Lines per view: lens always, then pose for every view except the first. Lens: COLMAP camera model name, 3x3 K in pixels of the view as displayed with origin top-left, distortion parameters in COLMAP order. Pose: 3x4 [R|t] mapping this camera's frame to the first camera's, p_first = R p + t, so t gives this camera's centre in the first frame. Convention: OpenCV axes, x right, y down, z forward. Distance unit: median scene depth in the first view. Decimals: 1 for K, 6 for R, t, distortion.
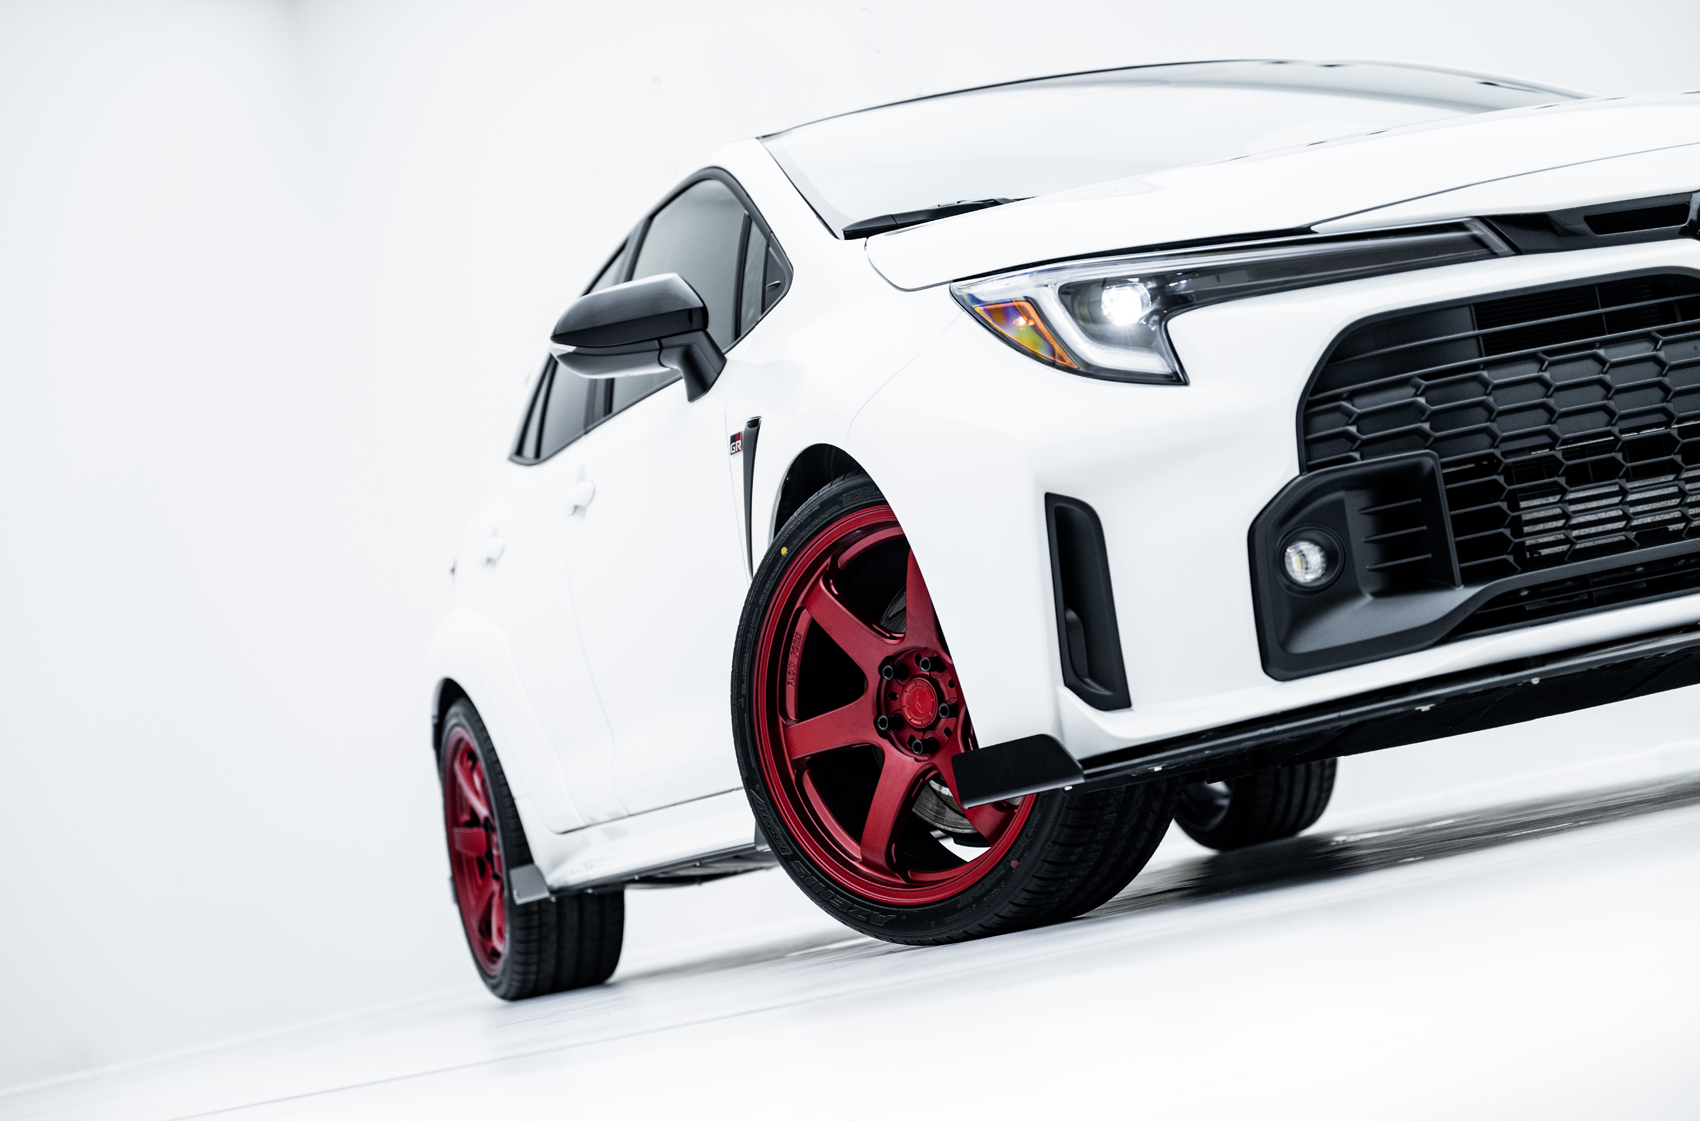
lens RADIAL K [[3400.8, 0, 850.0], [0, 3400.8, 560.5], [0, 0, 1]] dist [-0.019574, -0.112377]
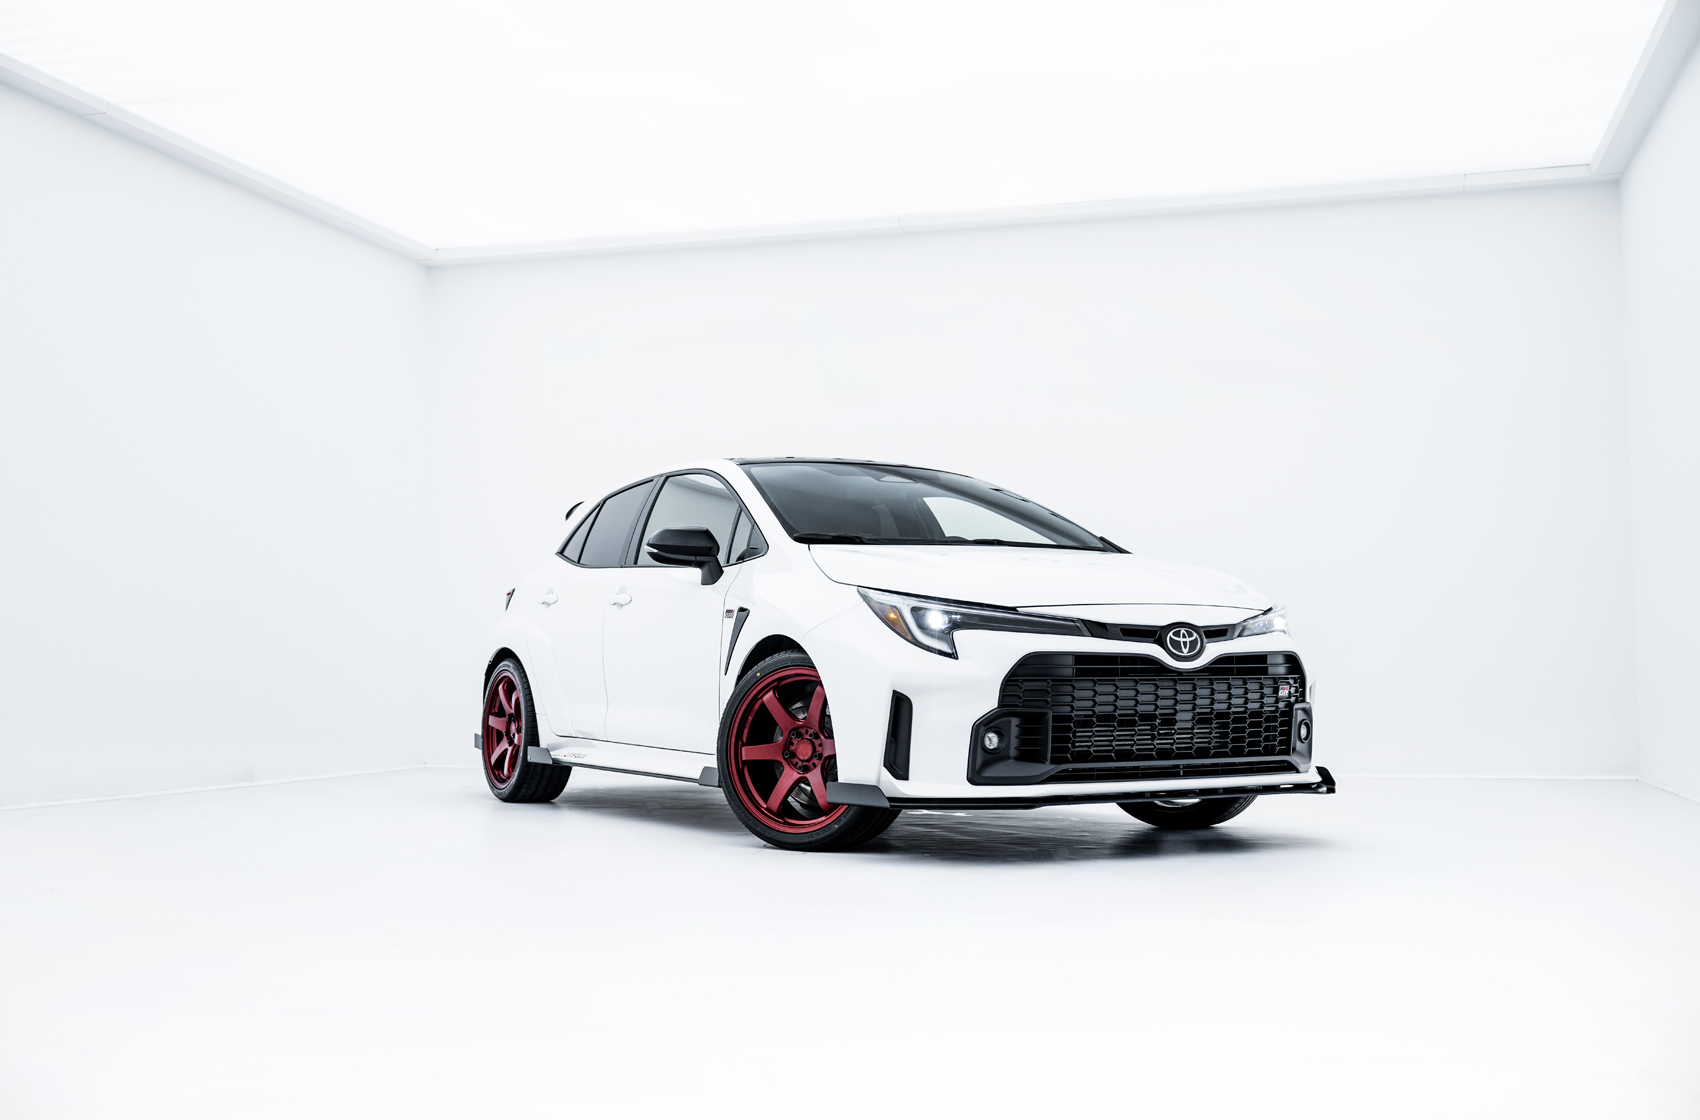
lens RADIAL K [[1840.1, 0, 850.0], [0, 1840.1, 560.0], [0, 0, 1]] dist [-0.001771, -0.000042]
pose [[0.959218, 0.210169, 0.189023, -0.248100], [-0.211441, 0.977295, -0.013642, -0.087636], [-0.187598, -0.026881, 0.981878, -0.318091]]
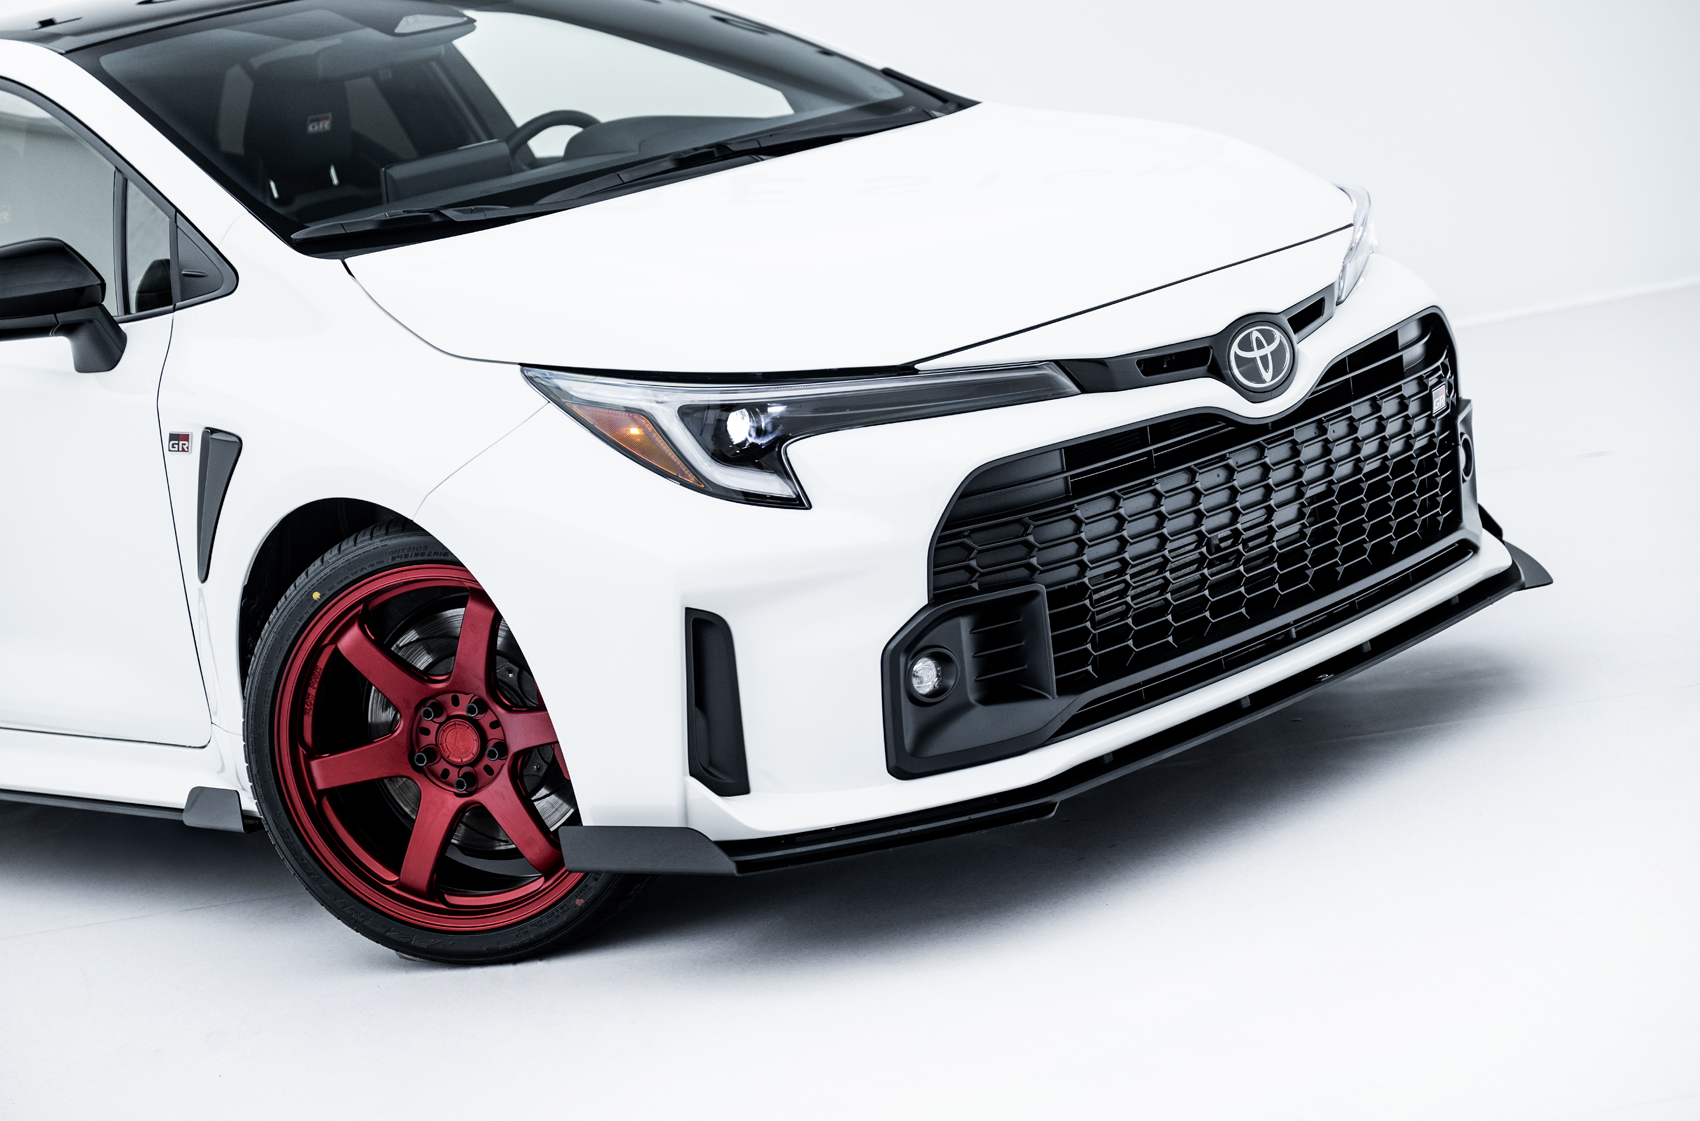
lens RADIAL K [[3400.8, 0, 850.0], [0, 3400.8, 560.5], [0, 0, 1]] dist [-0.019574, -0.112377]
pose [[0.890835, -0.038440, 0.452698, -0.389272], [-0.043090, 0.984774, 0.168414, -0.220884], [-0.452279, -0.169535, 0.875615, 0.020573]]
